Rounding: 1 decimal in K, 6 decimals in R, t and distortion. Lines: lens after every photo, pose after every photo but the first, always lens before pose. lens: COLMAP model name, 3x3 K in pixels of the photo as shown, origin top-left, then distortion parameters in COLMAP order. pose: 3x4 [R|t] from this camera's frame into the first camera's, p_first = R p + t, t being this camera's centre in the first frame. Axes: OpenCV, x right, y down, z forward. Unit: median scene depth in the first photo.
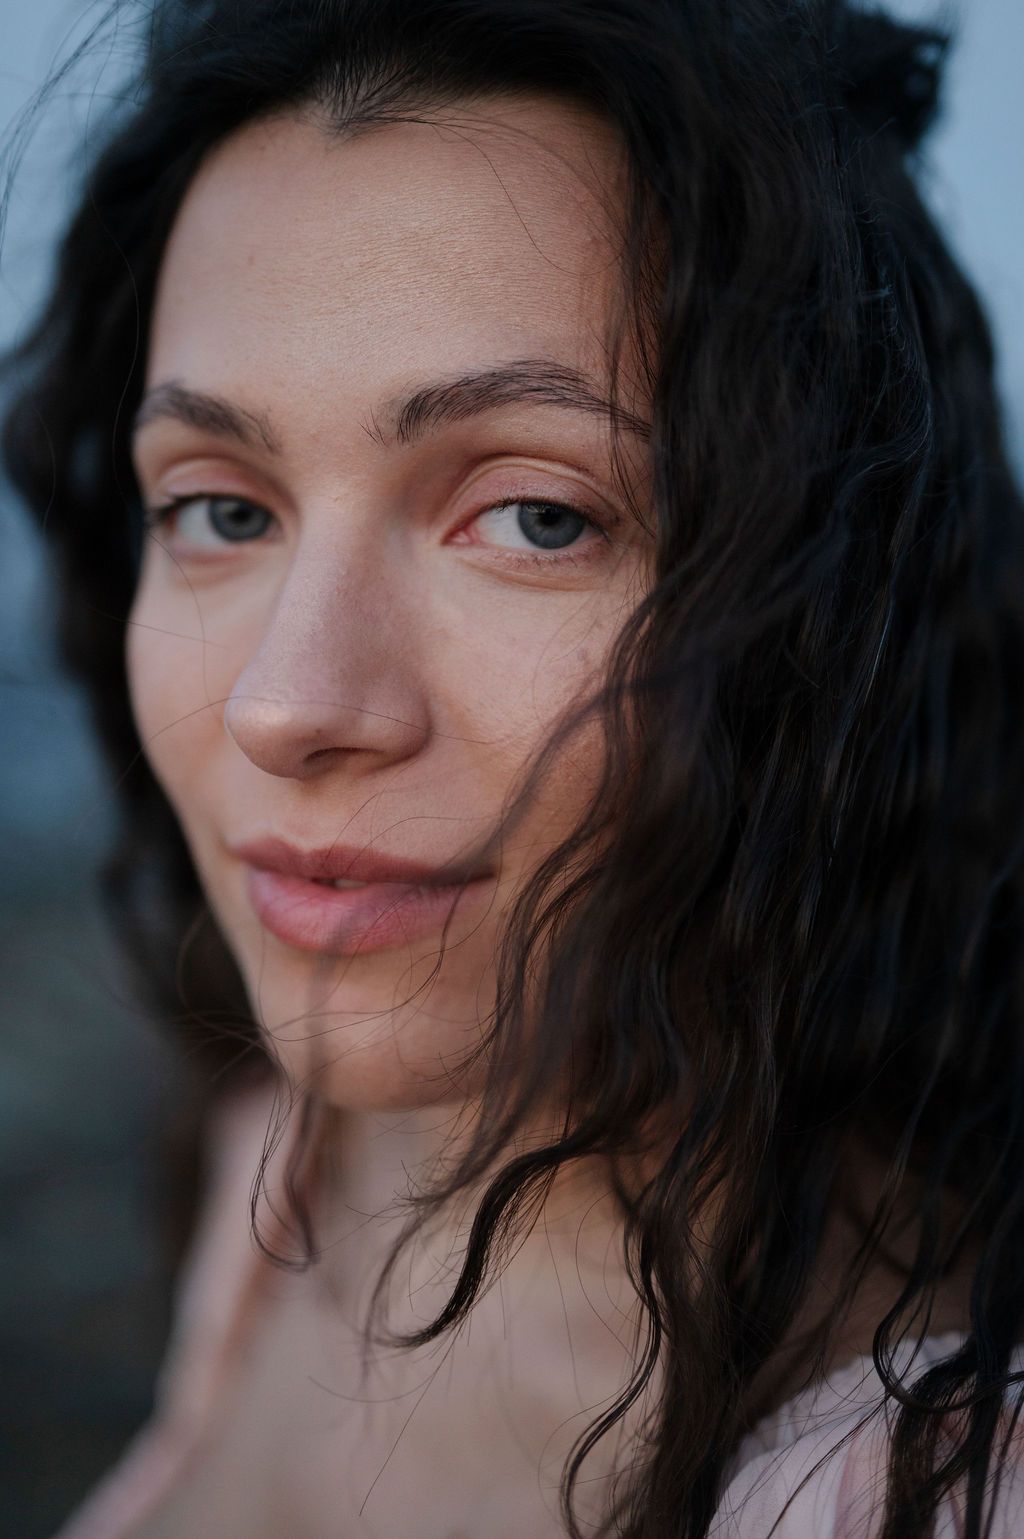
lens RADIAL K [[2211.8, 0, 573.3], [0, 2211.8, 716.5], [0, 0, 1]] dist [0.186710, -0.721444]
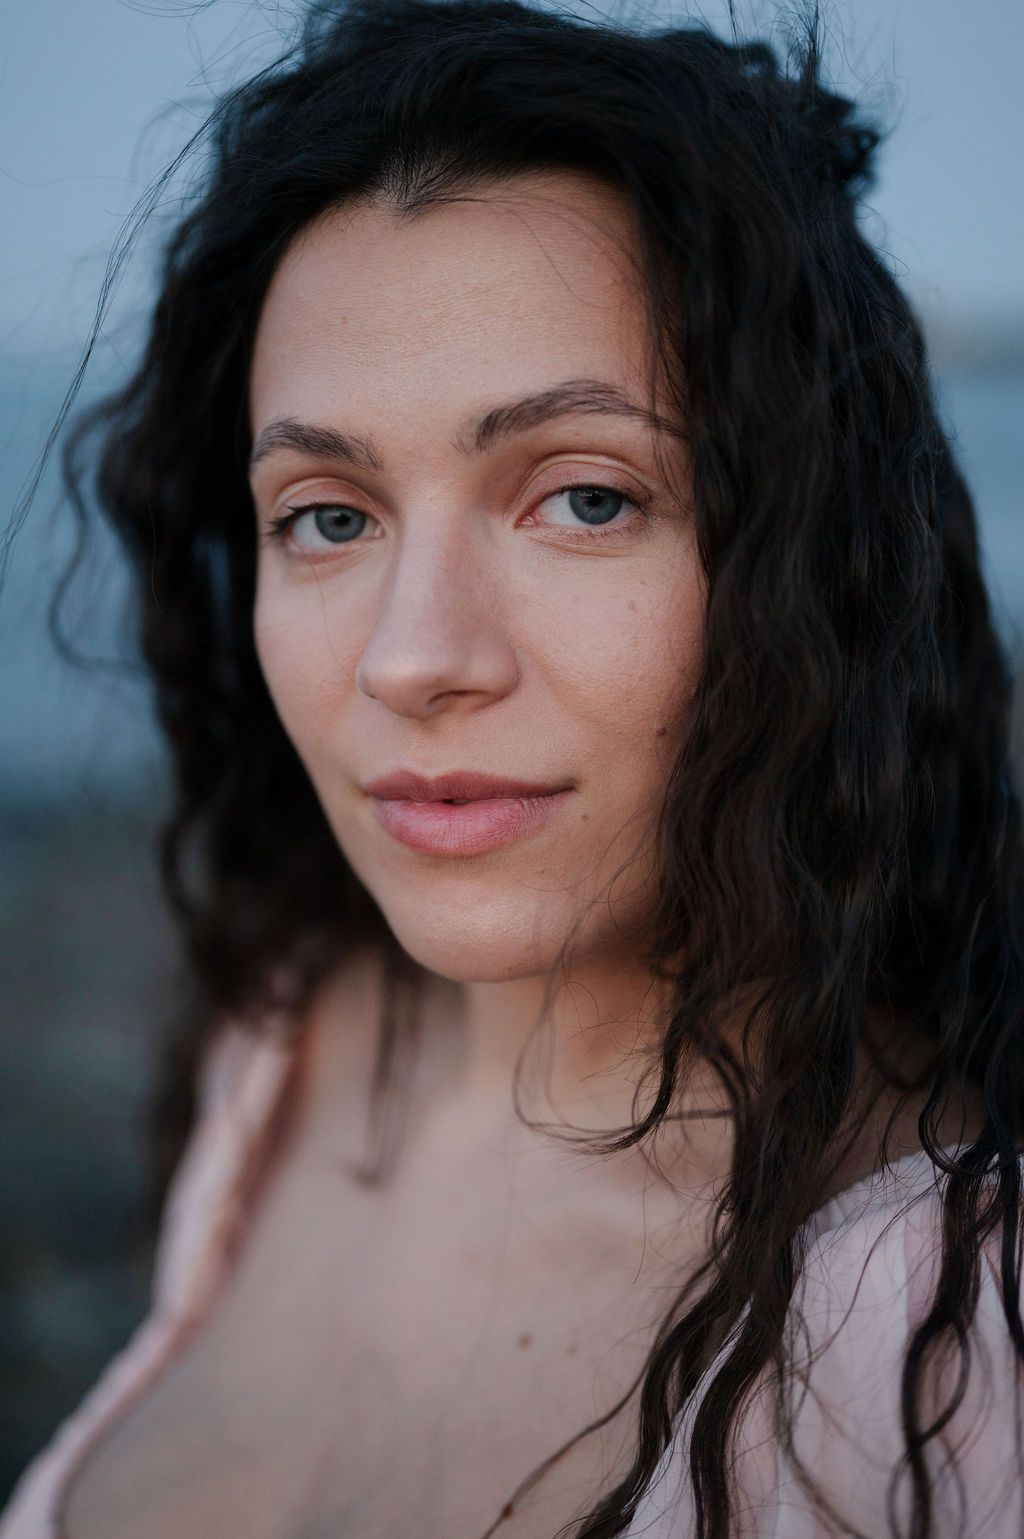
lens RADIAL K [[2314.7, 0, 531.9], [0, 2314.7, 765.5], [0, 0, 1]] dist [0.005602, 0.041807]
pose [[0.996060, -0.088678, -0.000089, -0.061825], [0.088667, 0.995925, 0.016497, 0.037485], [-0.001374, -0.016440, 0.999864, -0.331504]]
